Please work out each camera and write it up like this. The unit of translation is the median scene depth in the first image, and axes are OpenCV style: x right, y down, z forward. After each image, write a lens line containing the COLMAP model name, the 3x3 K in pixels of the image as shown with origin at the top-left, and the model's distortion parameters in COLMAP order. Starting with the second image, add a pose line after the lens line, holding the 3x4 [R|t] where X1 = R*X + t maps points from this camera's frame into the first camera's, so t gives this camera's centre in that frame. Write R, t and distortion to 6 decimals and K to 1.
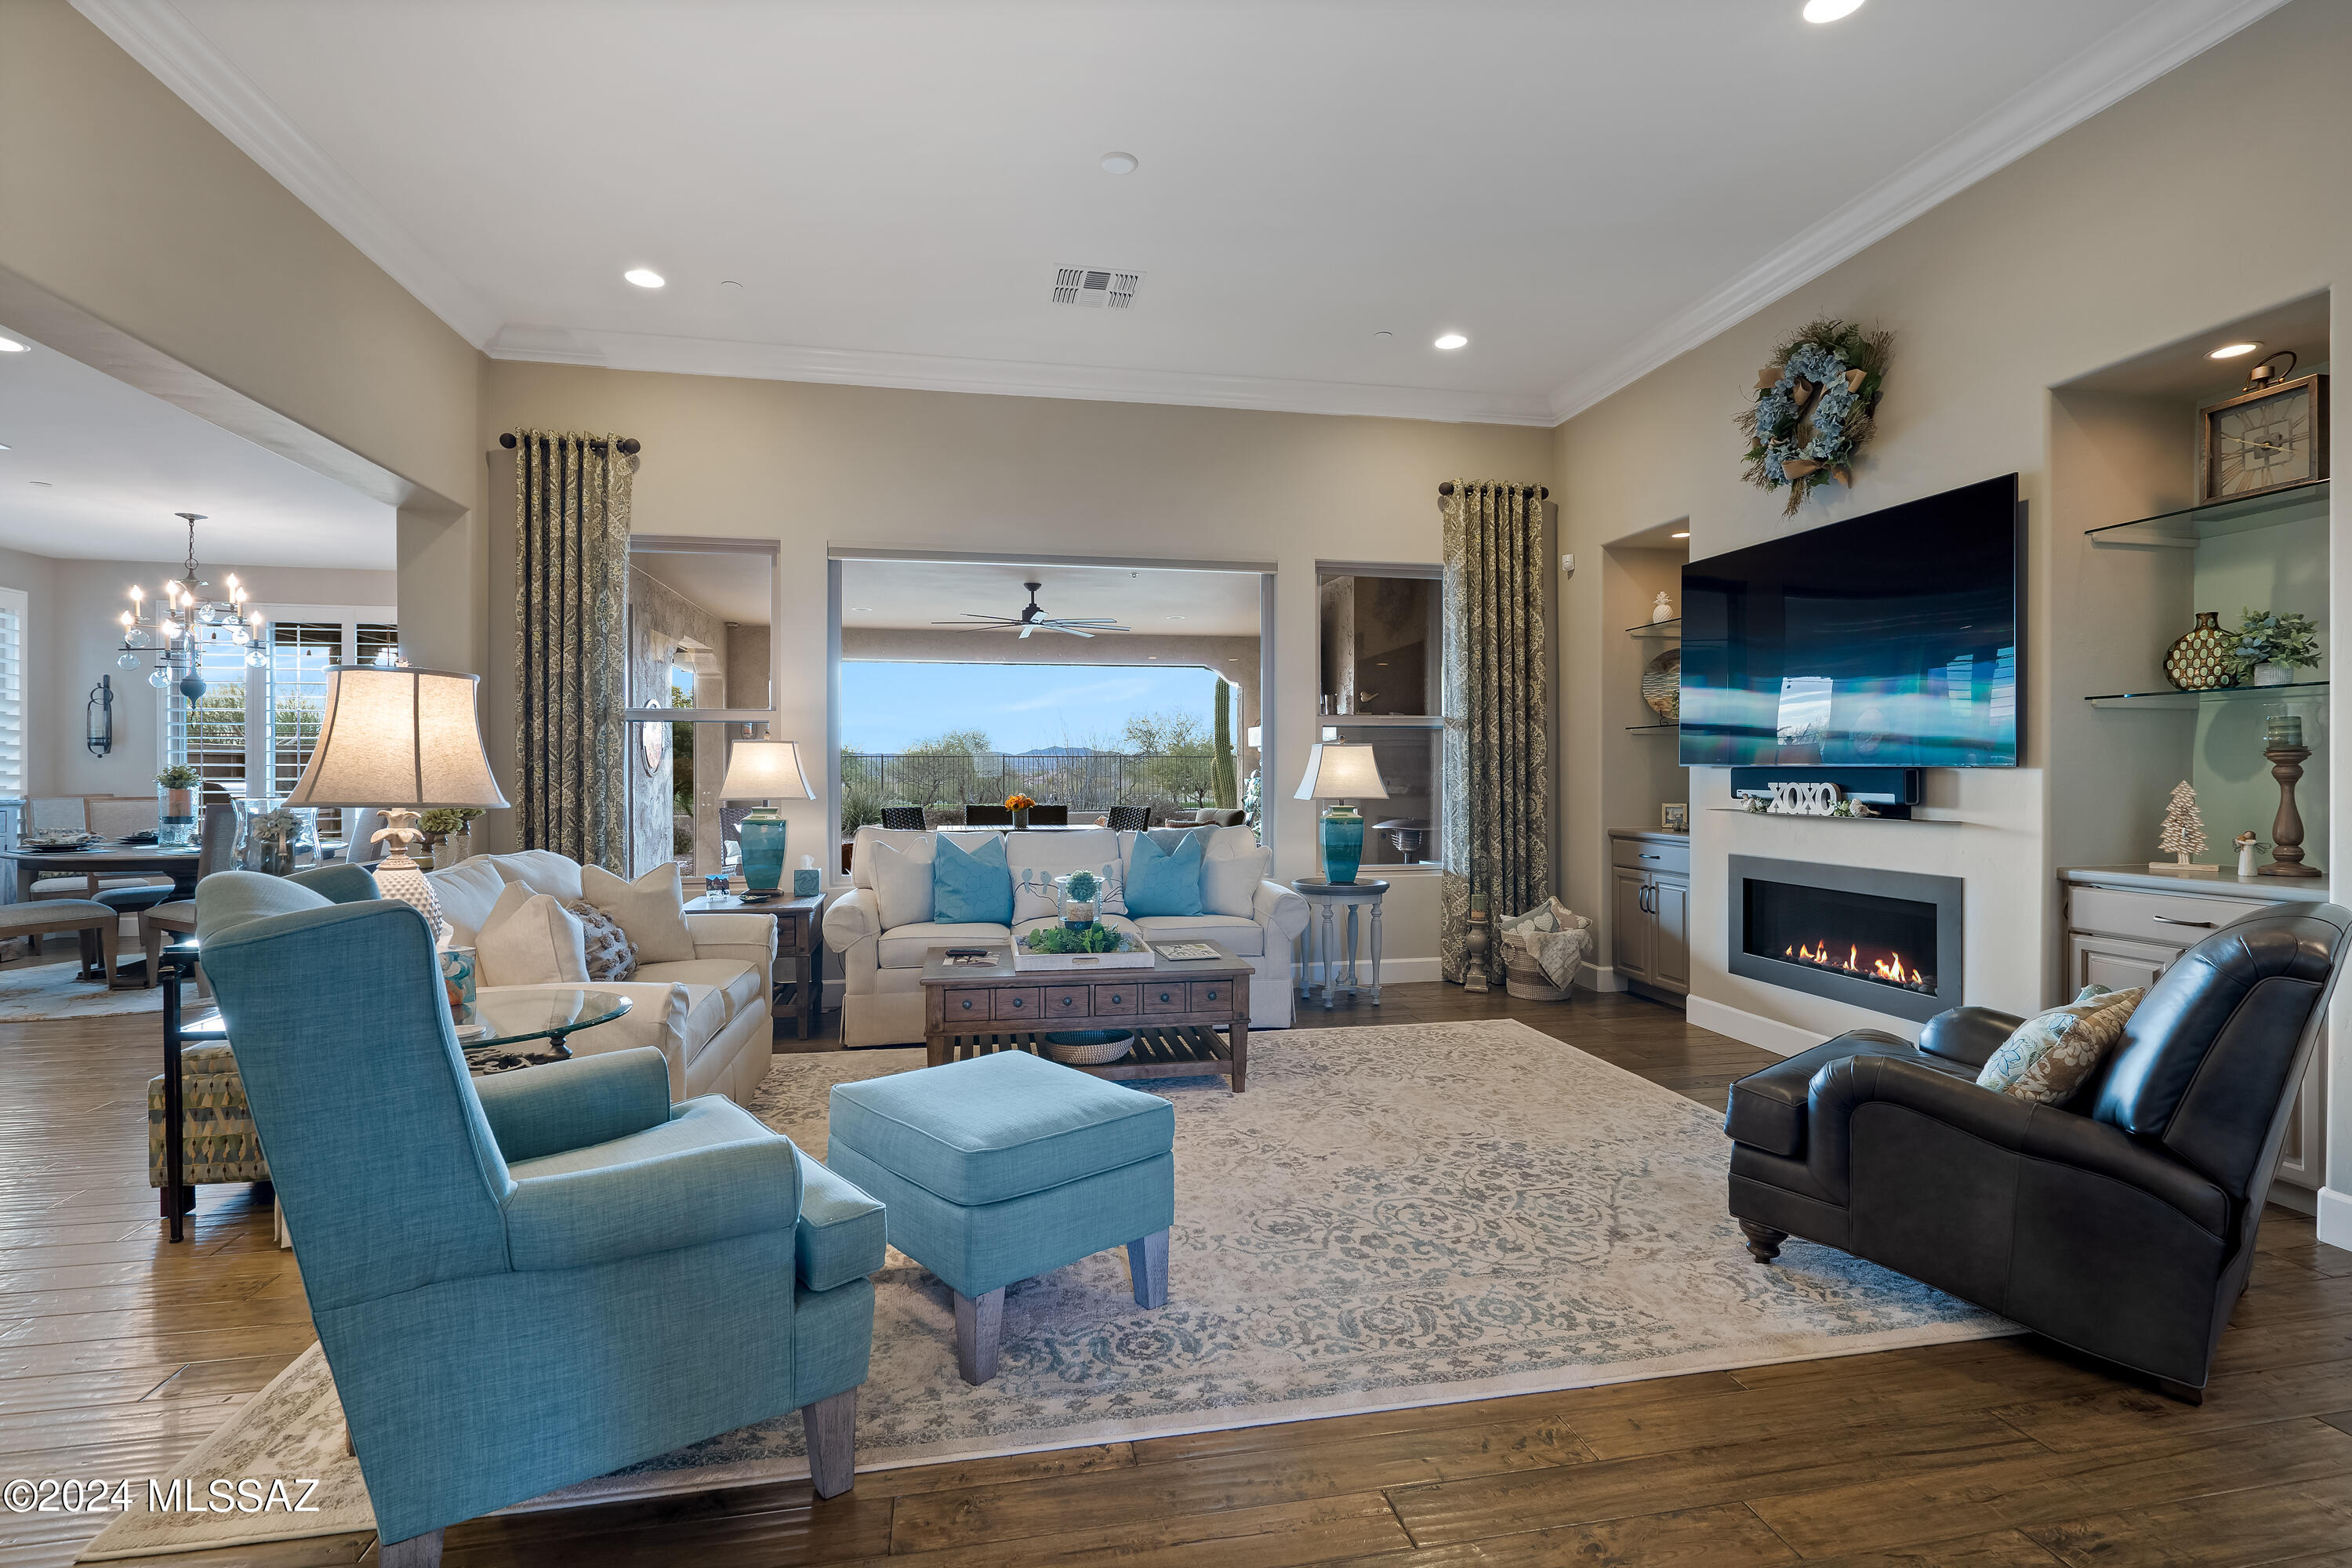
lens RADIAL K [[1087.2, 0, 1185.6], [0, 1087.2, 777.6], [0, 0, 1]] dist [-0.007726, 0.003190]
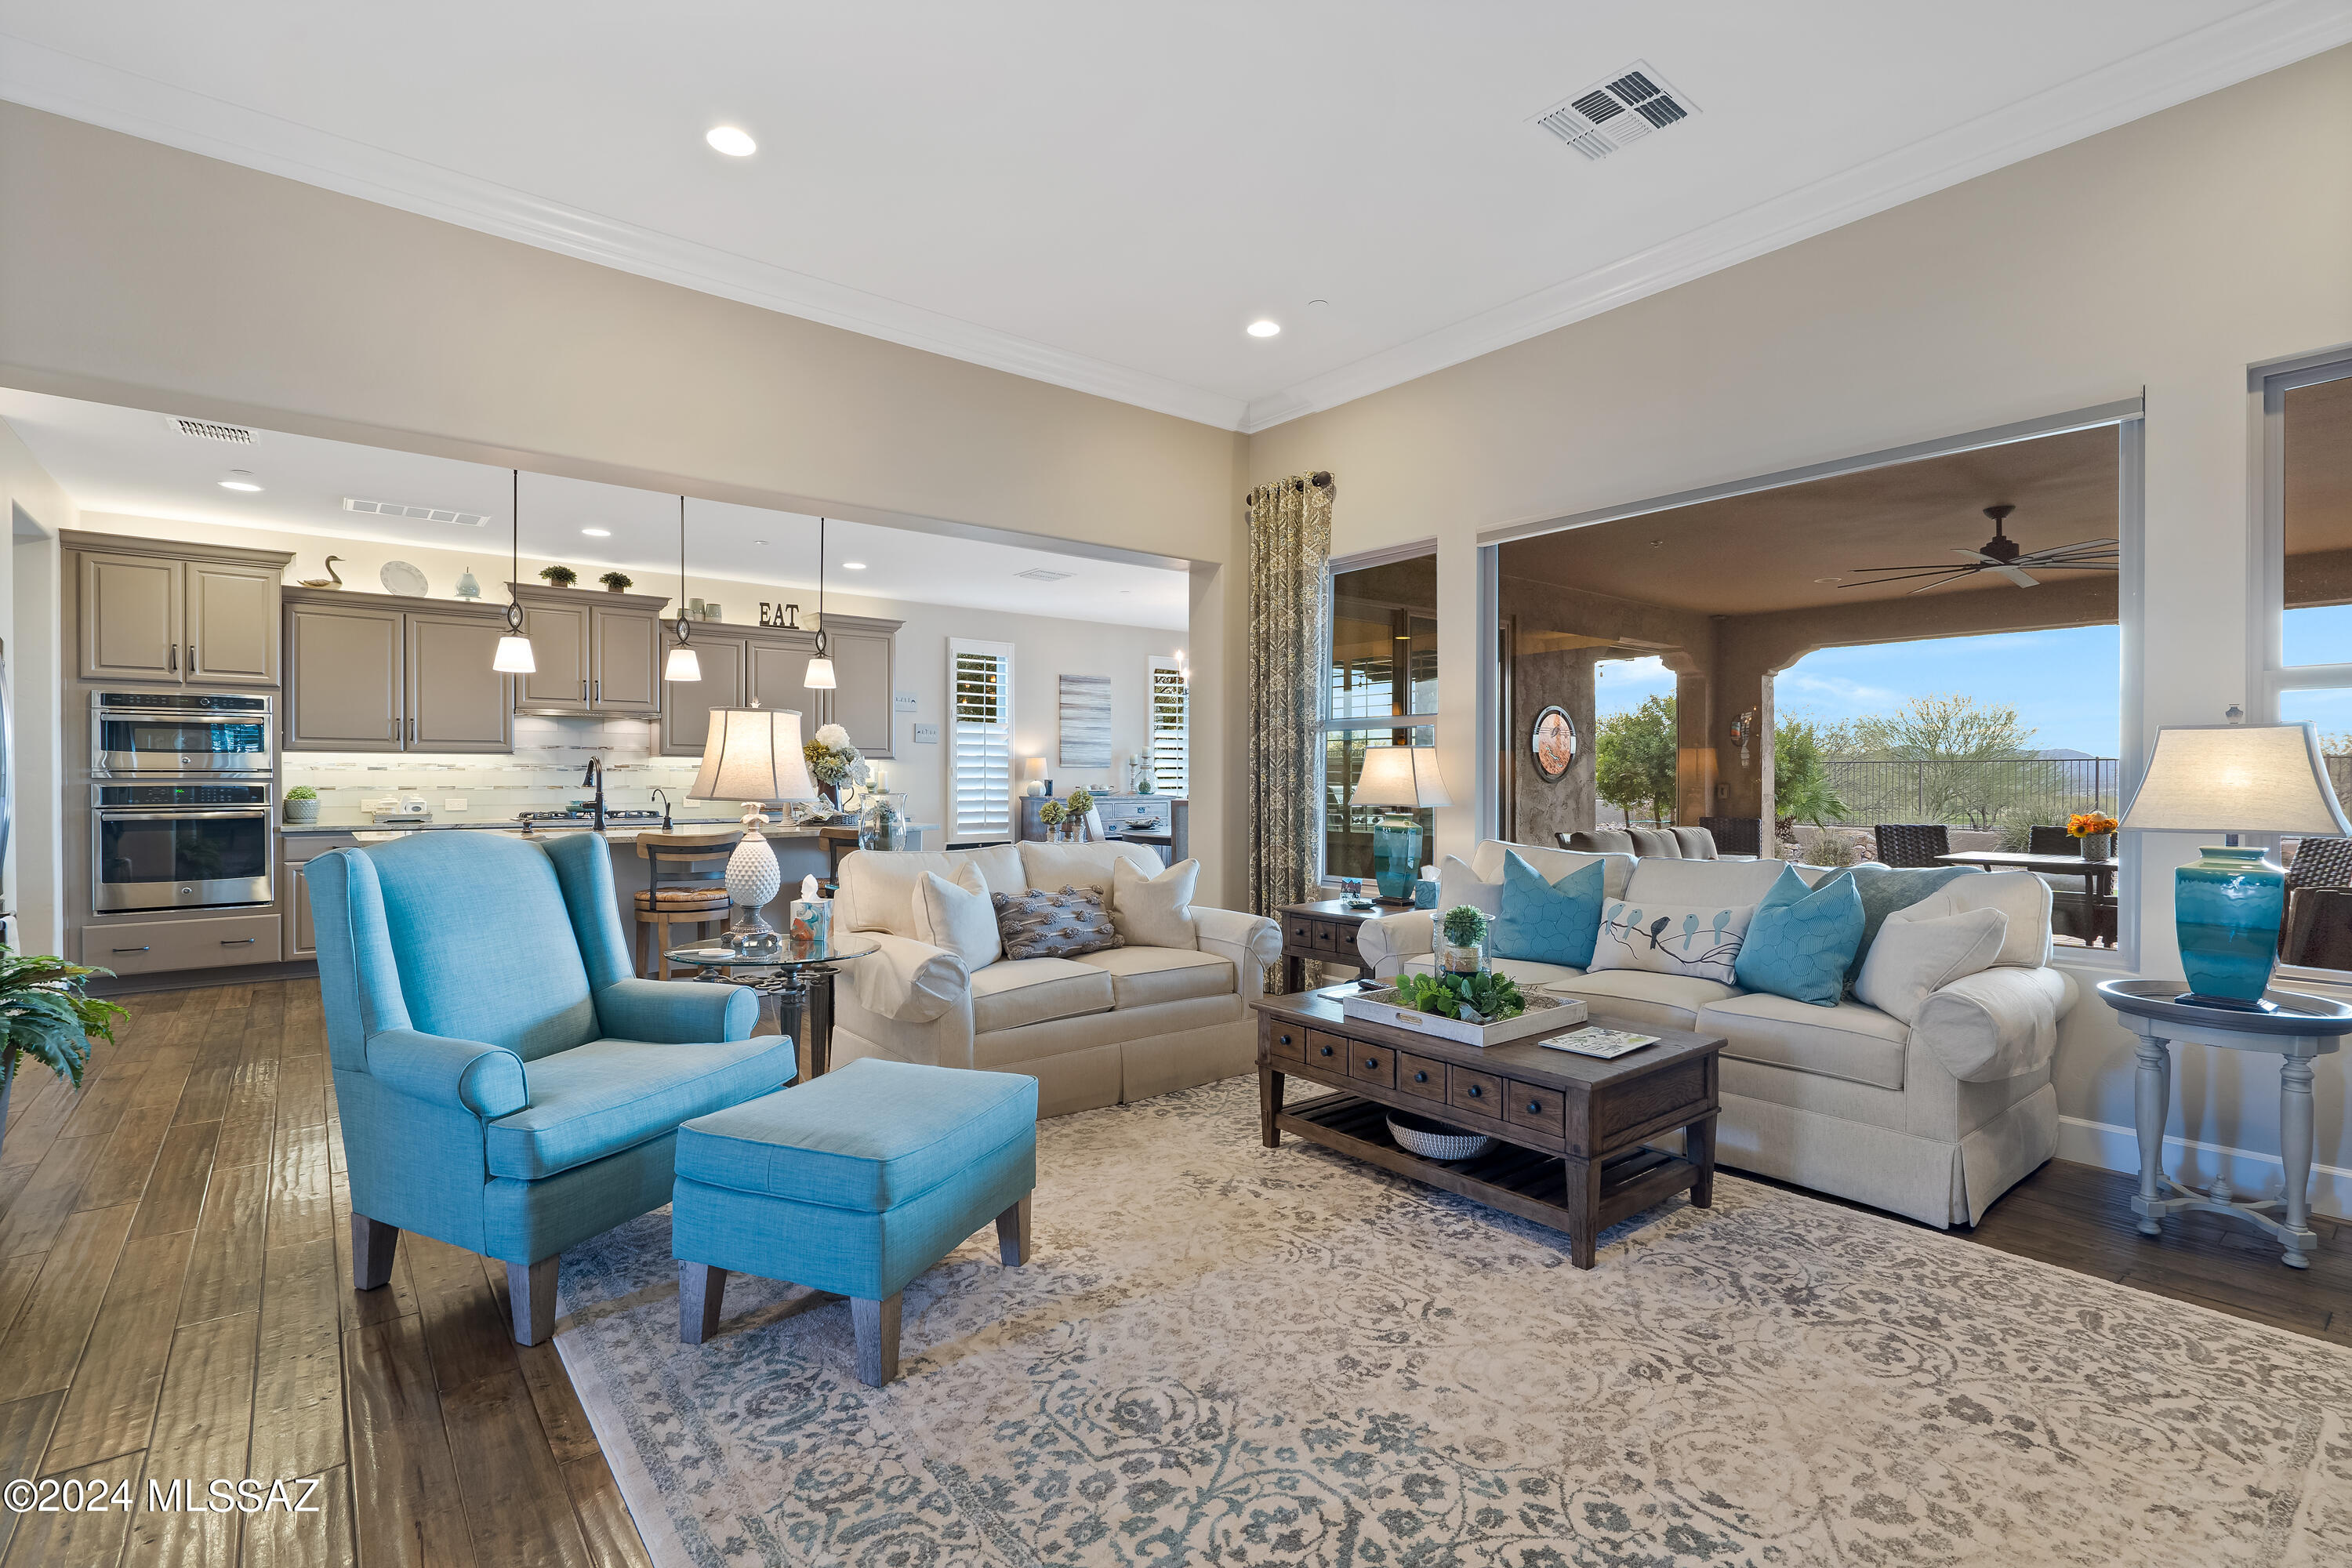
lens RADIAL K [[1087.2, 0, 1180.8], [0, 1087.2, 786.3], [0, 0, 1]] dist [-0.007726, 0.003190]
pose [[0.465395, 0.007378, -0.885072, 0.403184], [-0.005489, 0.999970, 0.005450, -0.001746], [0.885086, 0.002322, 0.465422, 0.378769]]
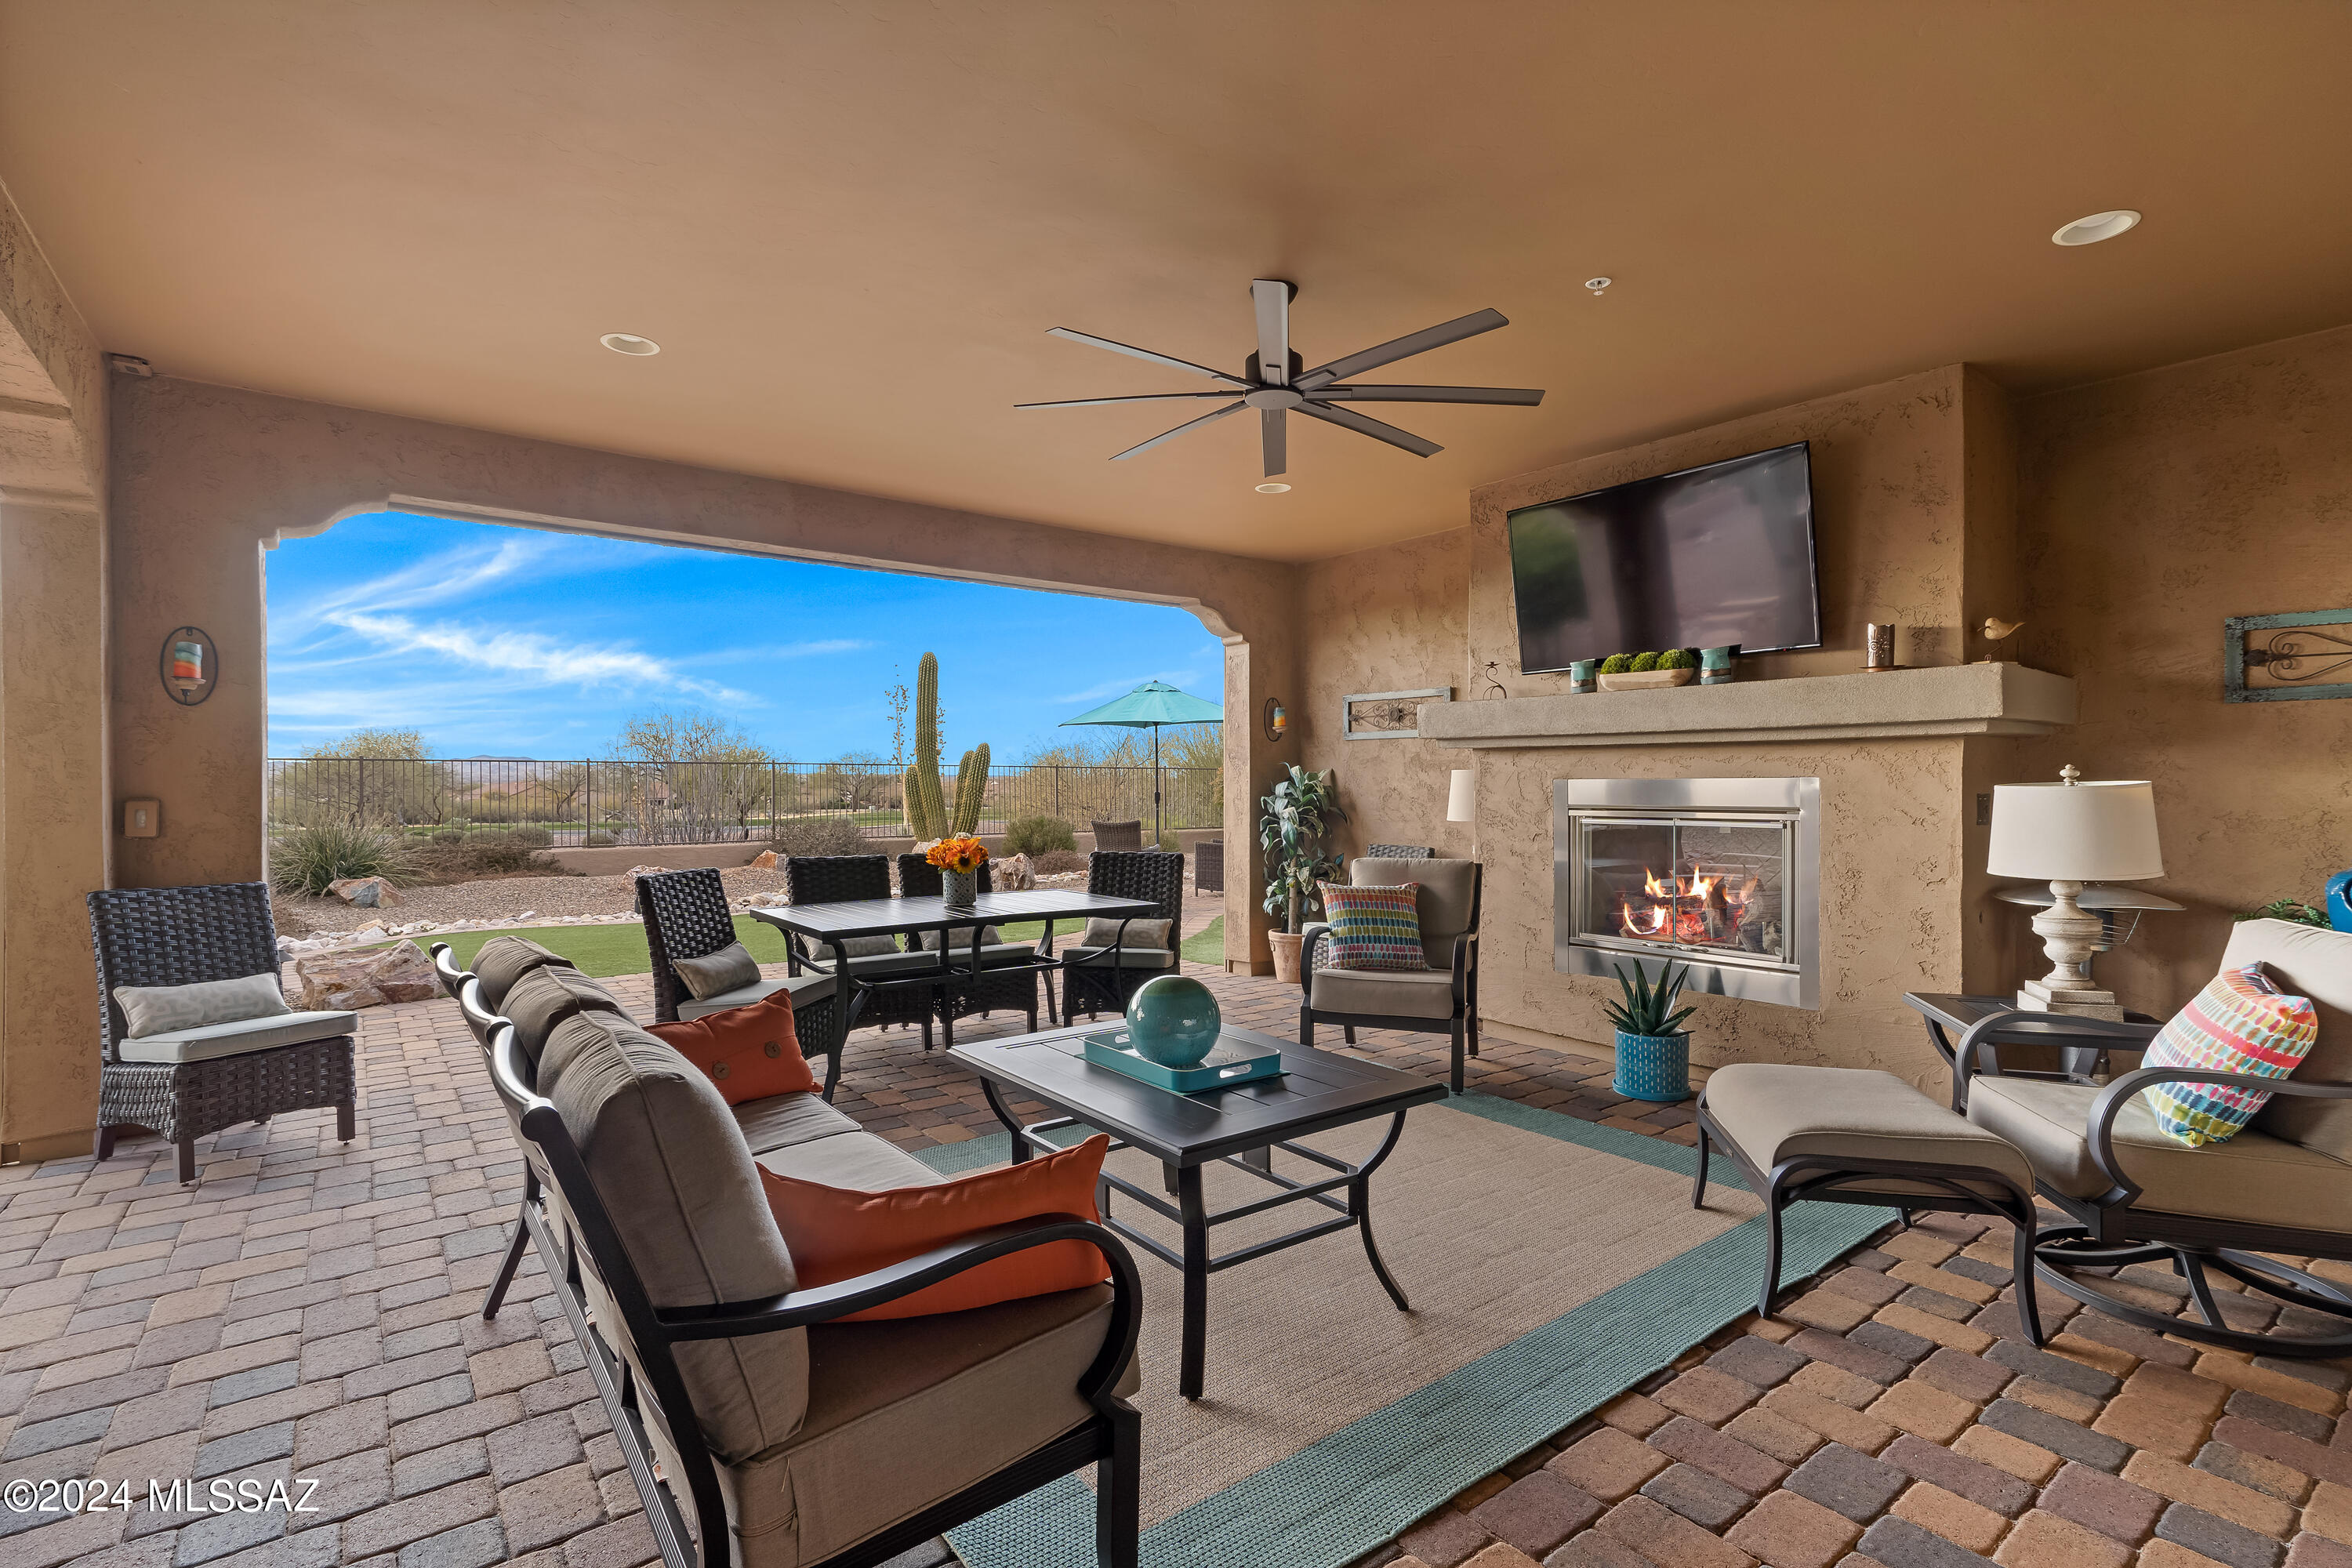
lens RADIAL K [[1087.2, 0, 1194.5], [0, 1087.2, 784.5], [0, 0, 1]] dist [-0.007726, 0.003190]
pose [[0.894891, 0.001680, 0.446282, -0.583168], [0.000639, 0.999987, -0.005045, -0.006752], [-0.446285, 0.004800, 0.894878, 1.187911]]
